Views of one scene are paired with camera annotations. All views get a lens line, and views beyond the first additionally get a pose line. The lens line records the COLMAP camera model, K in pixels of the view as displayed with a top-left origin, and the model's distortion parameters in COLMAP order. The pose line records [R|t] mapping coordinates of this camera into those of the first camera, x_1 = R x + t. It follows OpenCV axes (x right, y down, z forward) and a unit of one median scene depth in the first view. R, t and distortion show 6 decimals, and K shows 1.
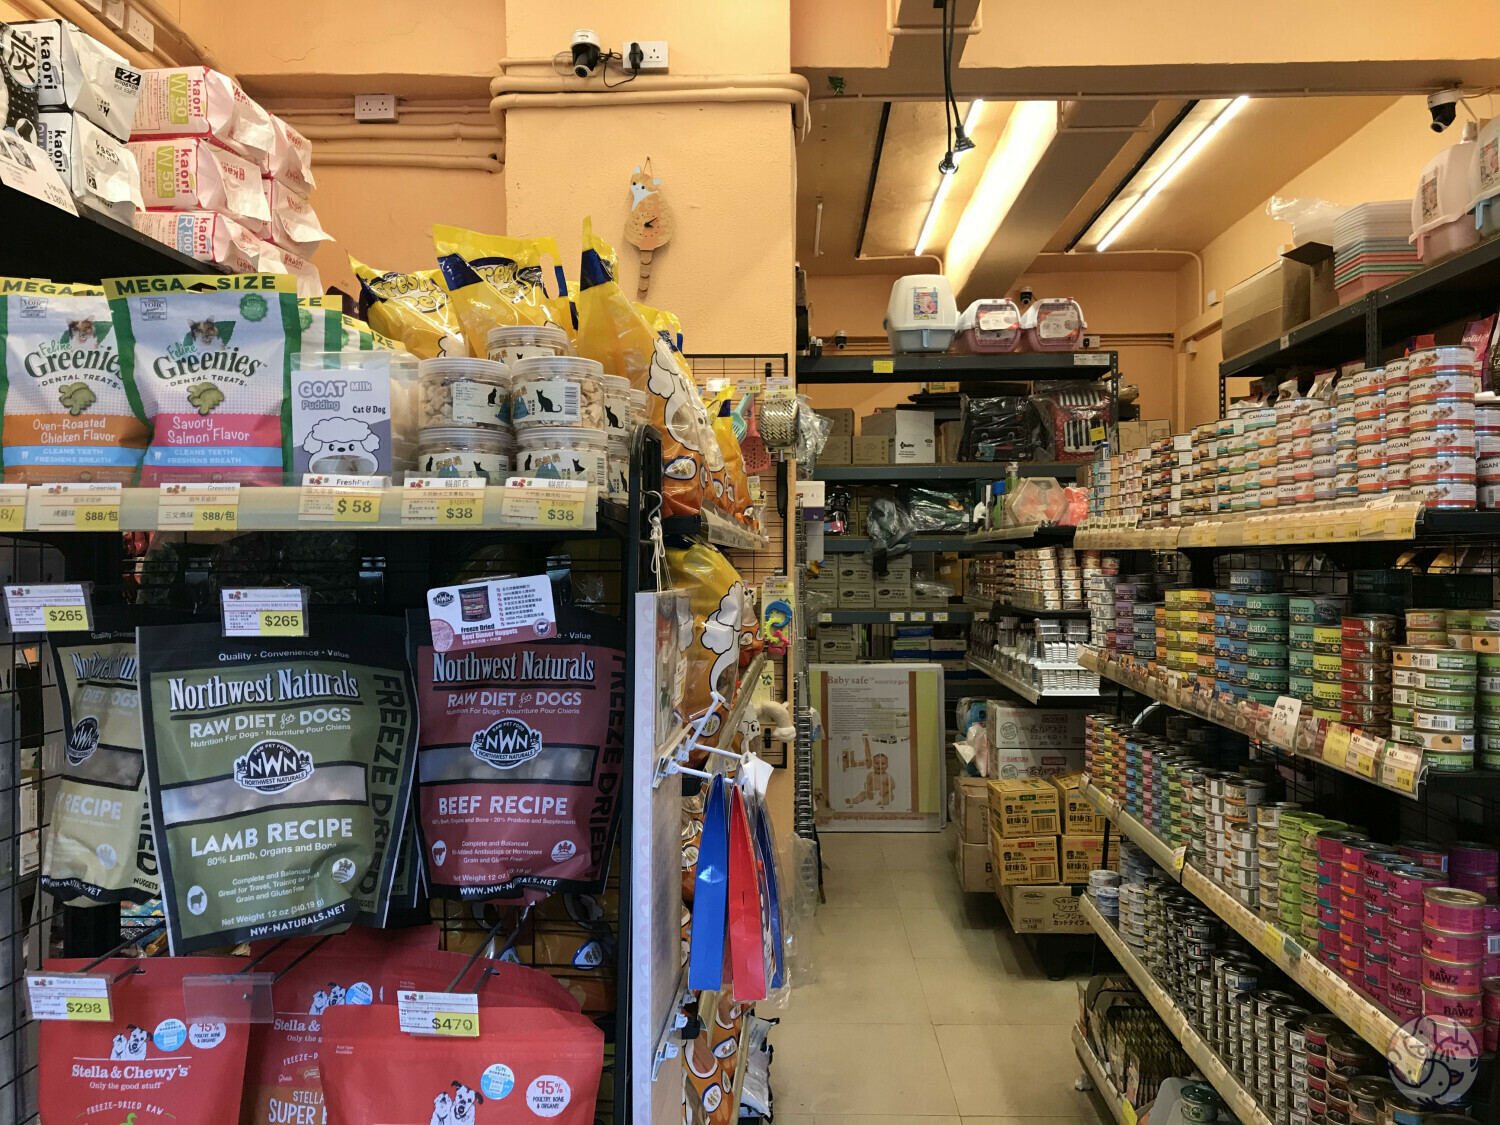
lens RADIAL K [[1236.8, 0, 750.0], [0, 1236.8, 562.5], [0, 0, 1]] dist [0.096594, -0.209110]
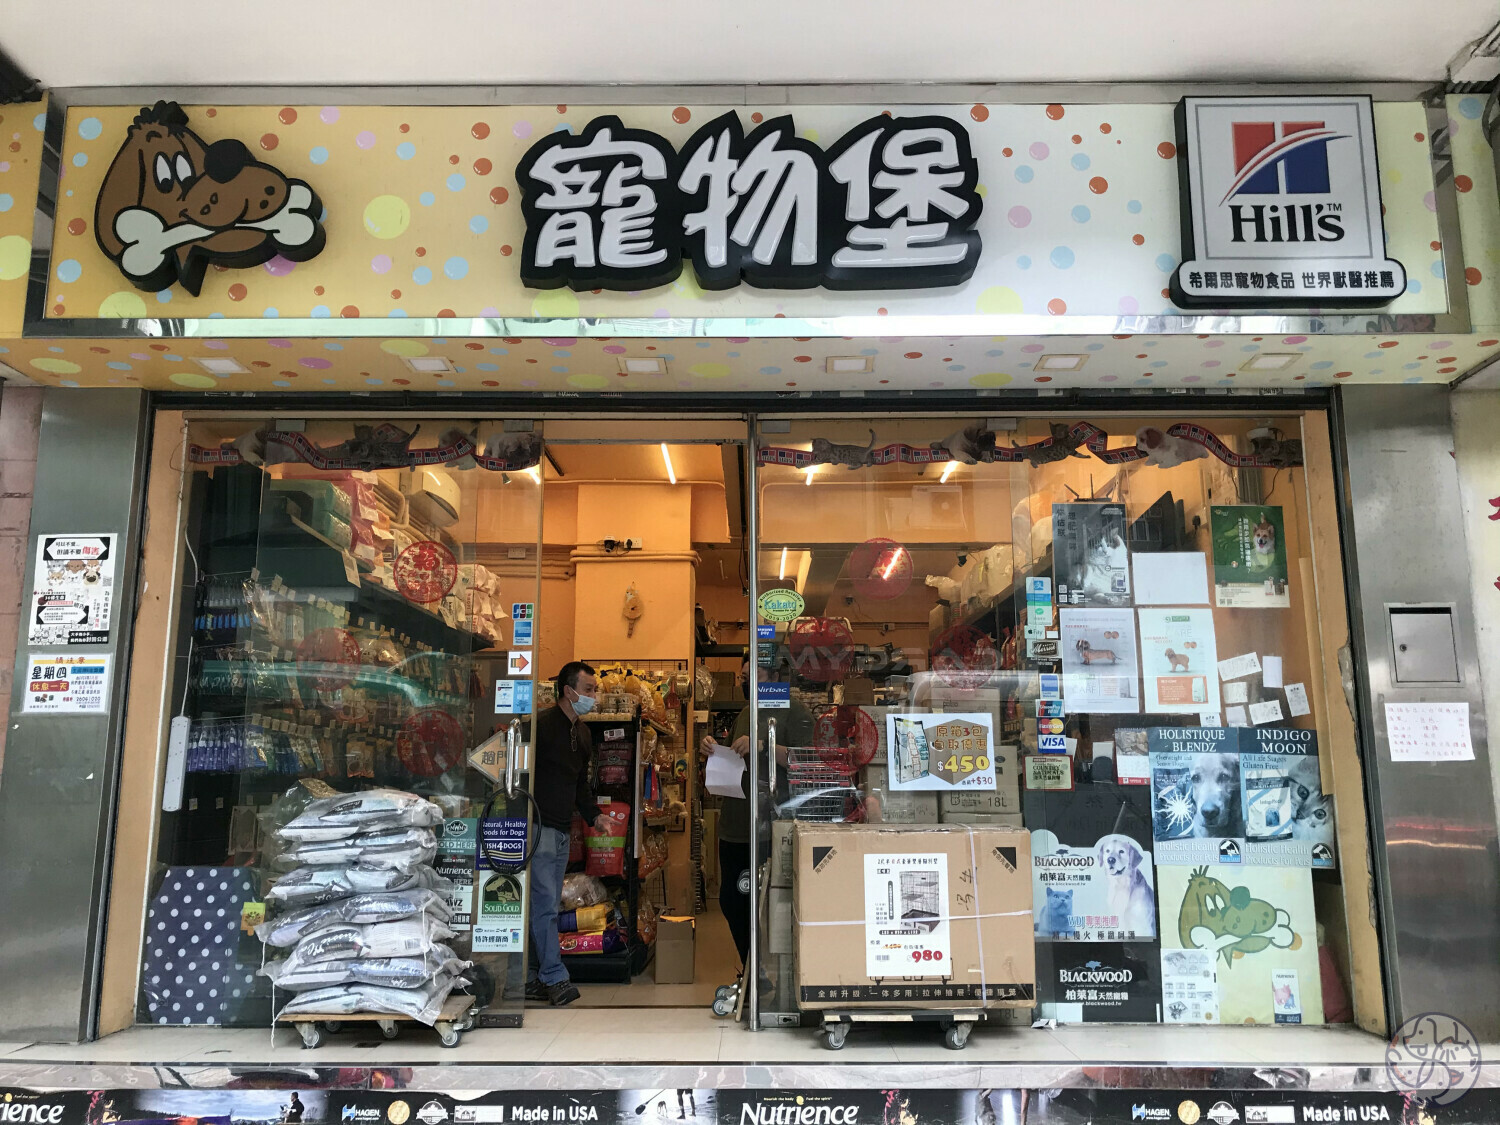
lens RADIAL K [[1236.8, 0, 750.0], [0, 1236.8, 562.5], [0, 0, 1]] dist [0.096594, -0.209110]
pose [[0.999421, 0.009967, 0.032525, 0.067746], [-0.003986, 0.983842, -0.178995, 0.078376], [-0.033783, 0.178762, 0.983312, -1.377344]]
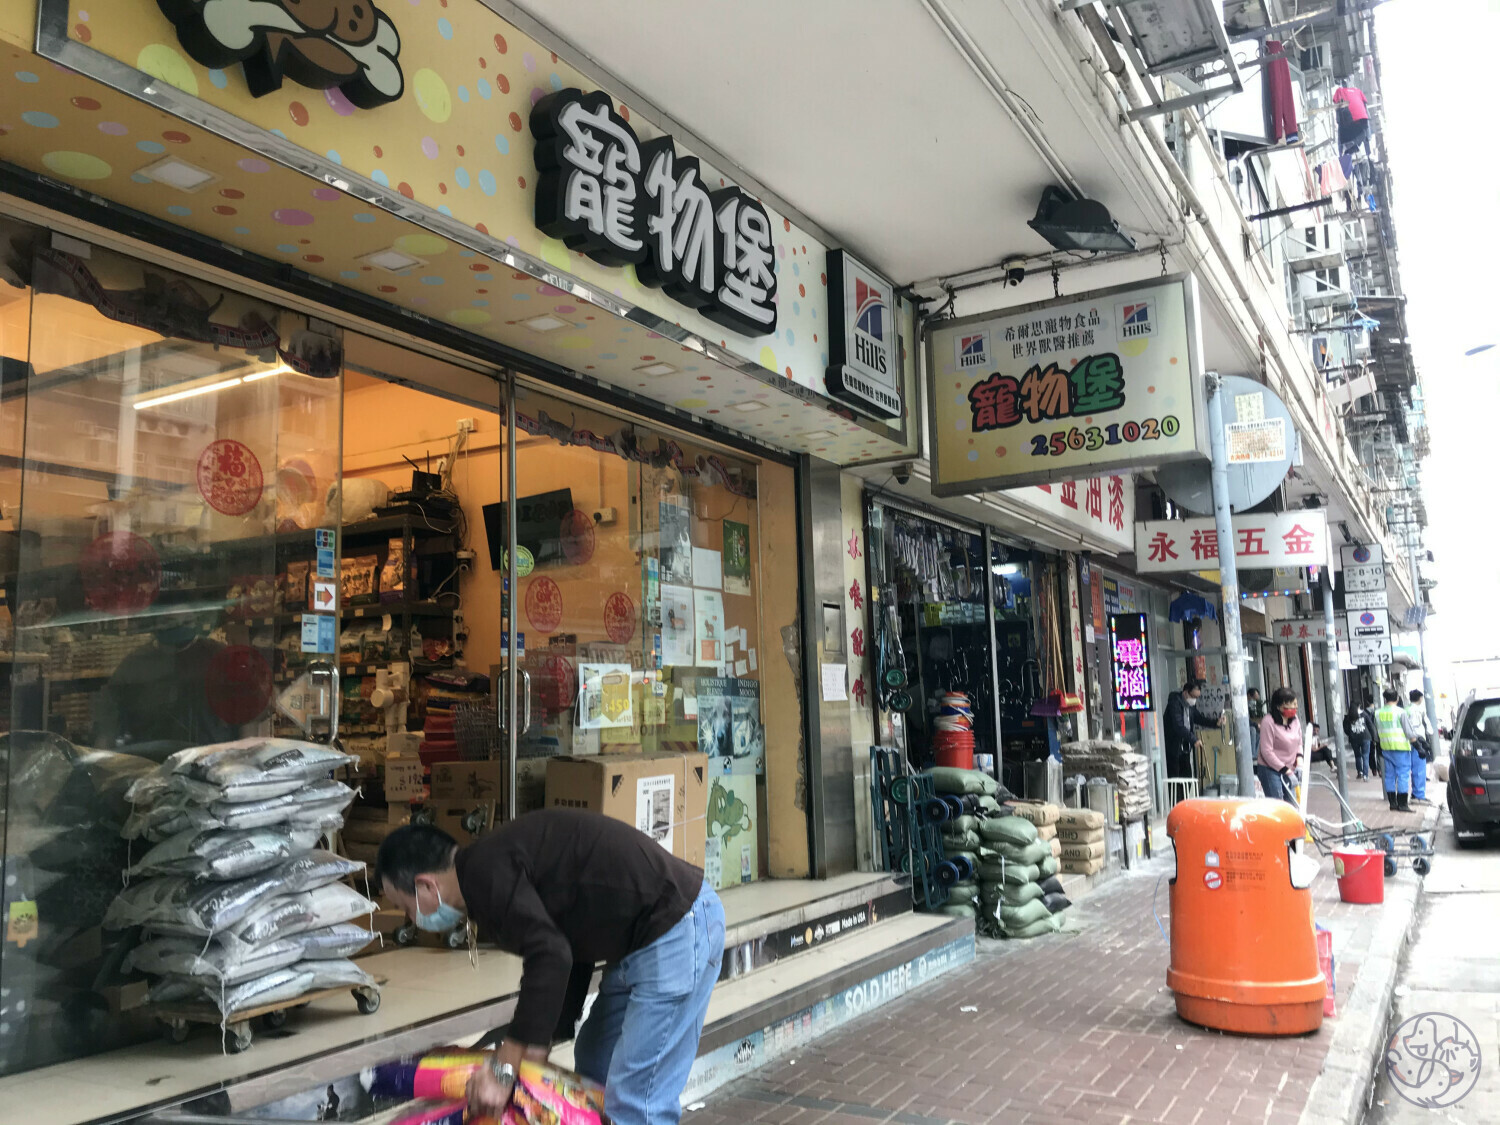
lens RADIAL K [[1222.5, 0, 750.0], [0, 1222.5, 562.5], [0, 0, 1]] dist [0.130298, -0.186693]
pose [[0.474406, 0.103512, 0.874199, -1.736829], [0.029951, 0.990590, -0.133548, 0.090692], [-0.879797, 0.089539, 0.466841, -0.654727]]
